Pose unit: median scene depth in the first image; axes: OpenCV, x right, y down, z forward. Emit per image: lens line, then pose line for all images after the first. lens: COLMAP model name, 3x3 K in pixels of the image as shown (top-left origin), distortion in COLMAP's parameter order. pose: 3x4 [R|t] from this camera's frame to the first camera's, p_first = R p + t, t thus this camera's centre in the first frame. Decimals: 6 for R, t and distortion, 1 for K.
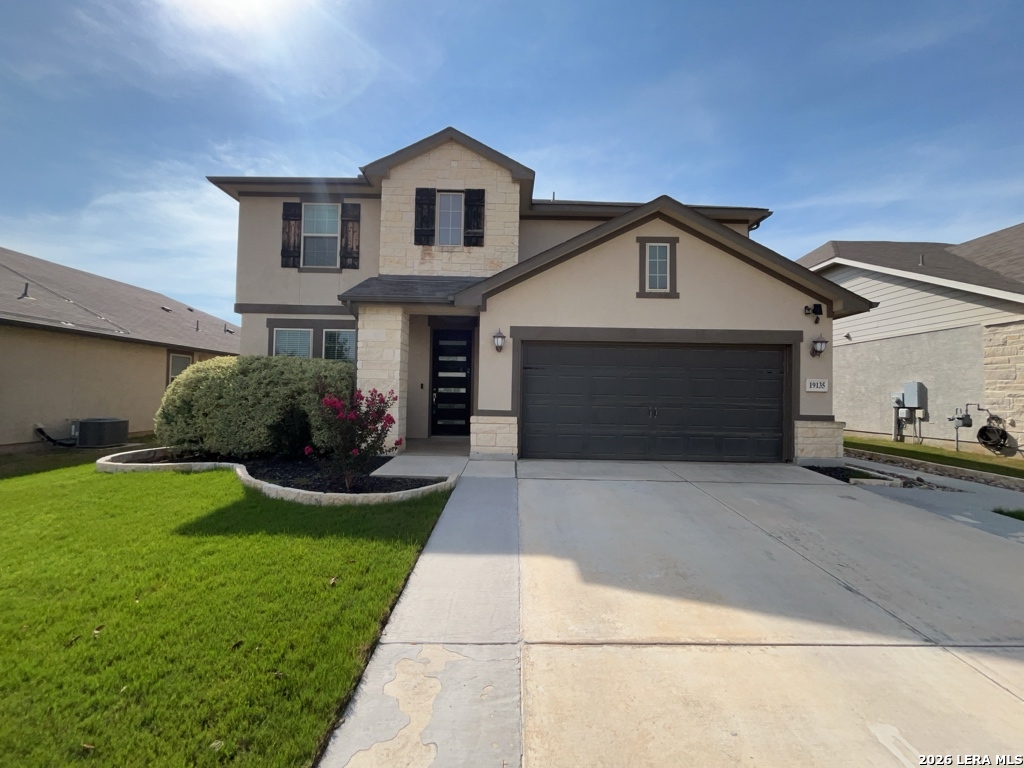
lens RADIAL K [[414.6, 0, 512.8], [0, 414.6, 384.6], [0, 0, 1]] dist [-0.002307, -0.001104]
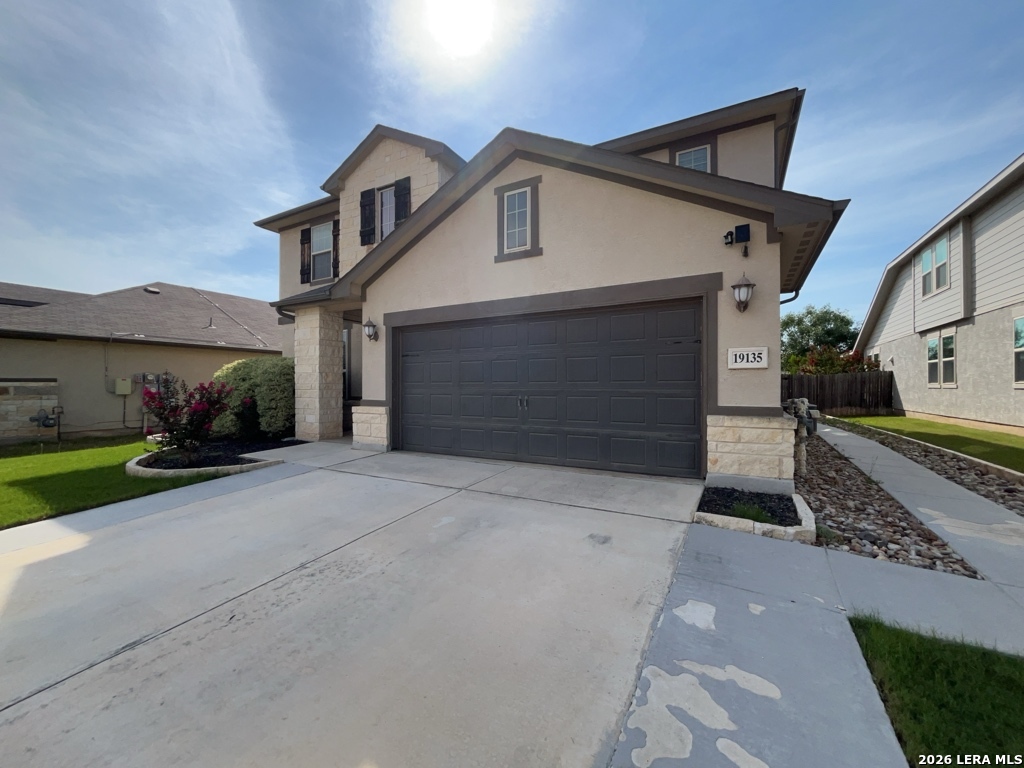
lens RADIAL K [[414.6, 0, 511.7], [0, 414.6, 384.7], [0, 0, 1]] dist [-0.002307, -0.001104]
pose [[0.875669, -0.021957, -0.482412, 0.718298], [0.029221, 0.999544, 0.007548, 0.026044], [0.482027, -0.020706, 0.875912, 0.291506]]
